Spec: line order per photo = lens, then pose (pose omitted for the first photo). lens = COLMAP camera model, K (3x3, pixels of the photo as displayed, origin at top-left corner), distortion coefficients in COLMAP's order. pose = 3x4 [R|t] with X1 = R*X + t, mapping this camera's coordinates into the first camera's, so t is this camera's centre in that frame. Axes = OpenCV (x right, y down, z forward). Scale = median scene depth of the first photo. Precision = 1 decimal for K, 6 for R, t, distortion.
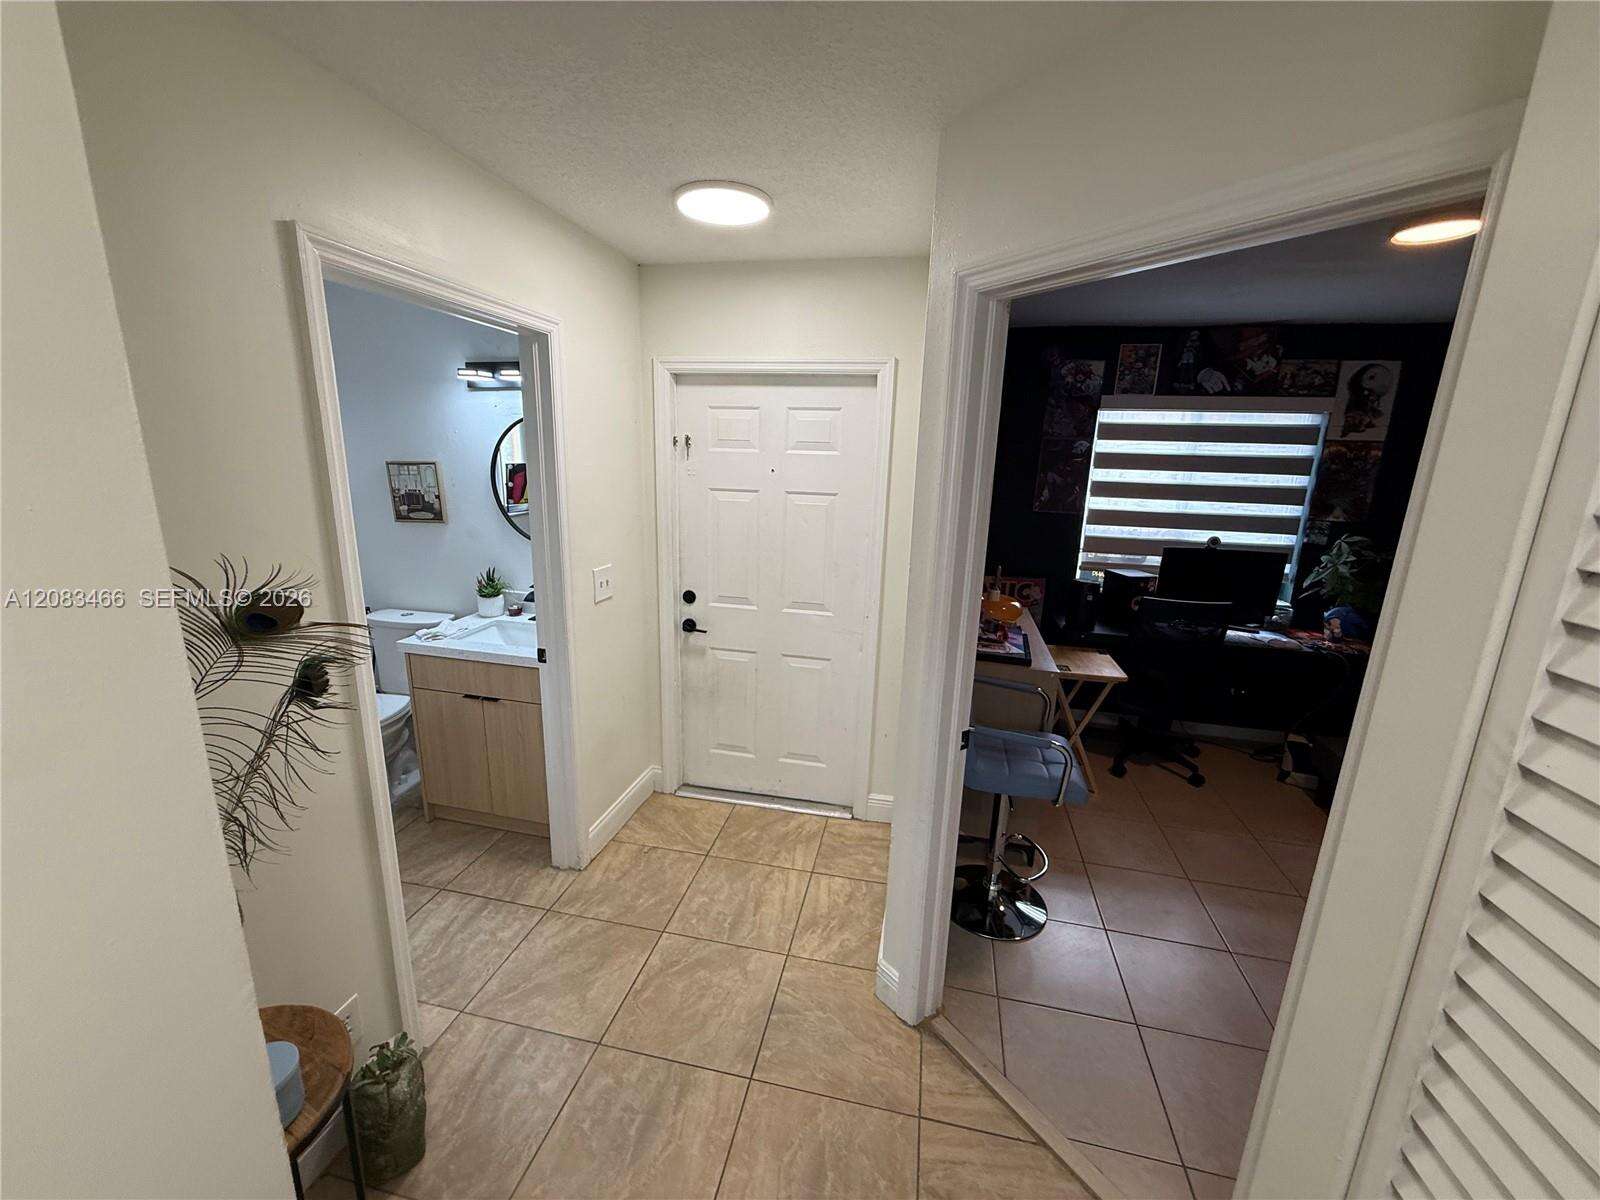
lens RADIAL K [[638.5, 0, 797.5], [0, 638.5, 598.6], [0, 0, 1]] dist [-0.000296, 0.000474]
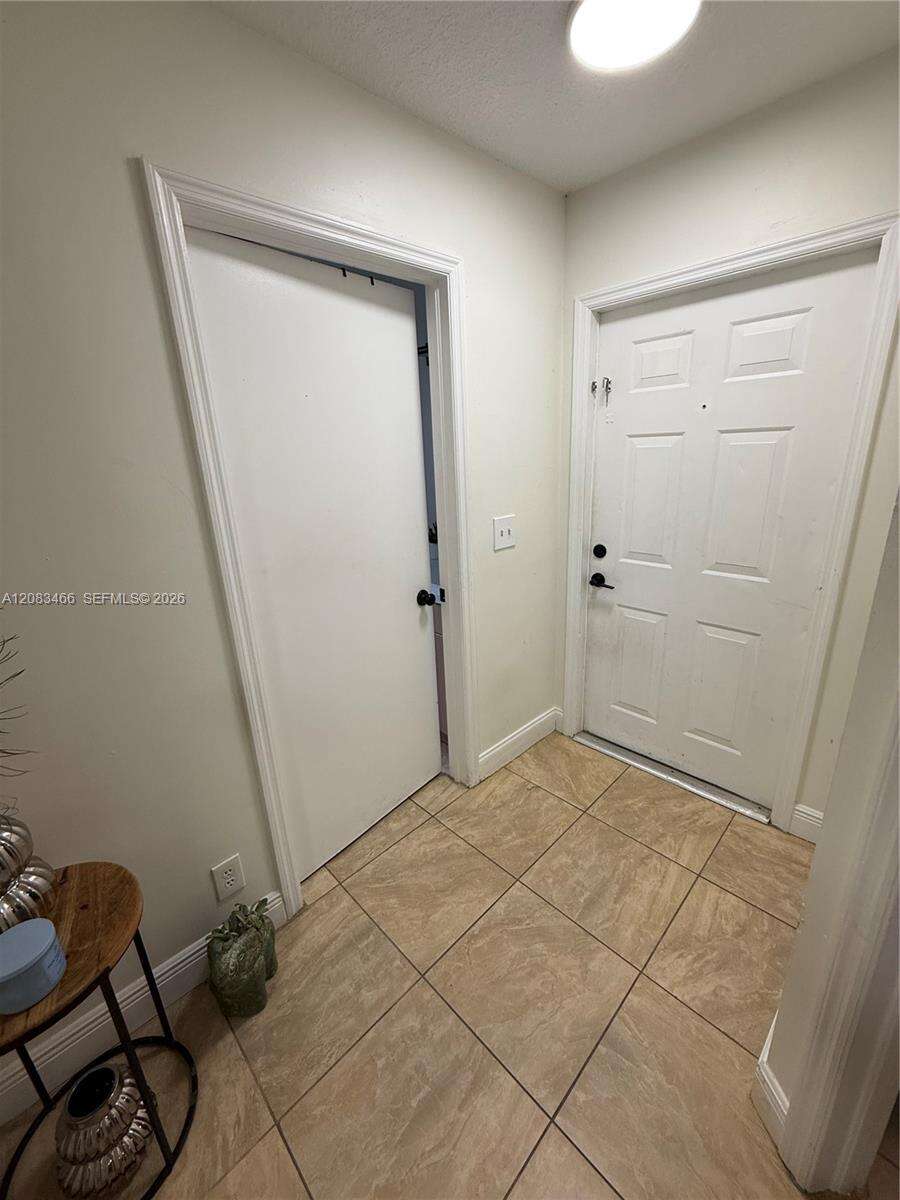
lens RADIAL K [[478.9, 0, 450.9], [0, 478.9, 594.8], [0, 0, 1]] dist [-0.000296, 0.000474]
pose [[0.829602, 0.102531, -0.548861, 0.056716], [-0.058357, 0.993534, 0.097393, 0.006092], [0.555297, -0.048768, 0.830221, 0.267941]]
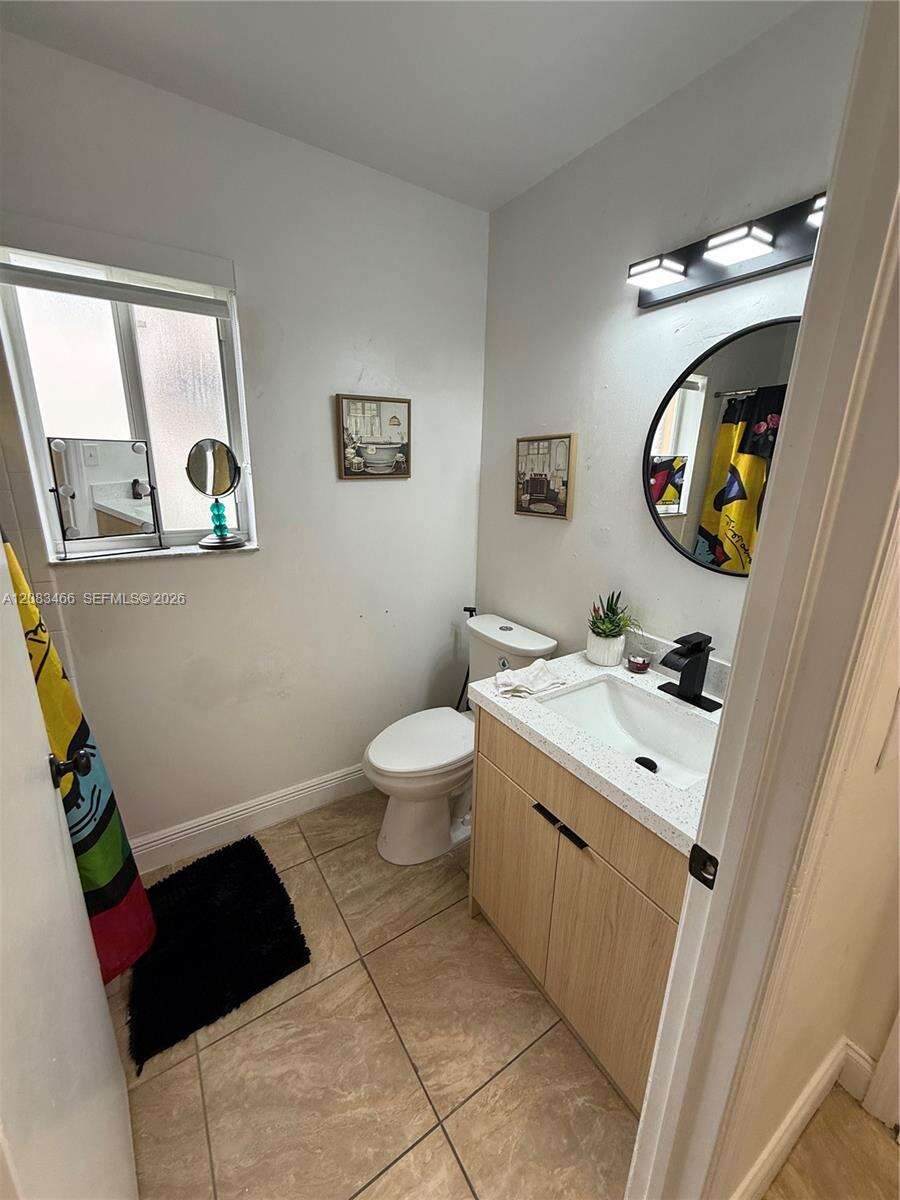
lens RADIAL K [[478.9, 0, 448.5], [0, 478.9, 597.8], [0, 0, 1]] dist [-0.000296, 0.000474]
pose [[0.714376, 0.182268, -0.675607, -0.286214], [-0.161368, 0.982369, 0.094399, -0.065717], [0.680901, 0.041585, 0.731194, 0.555818]]
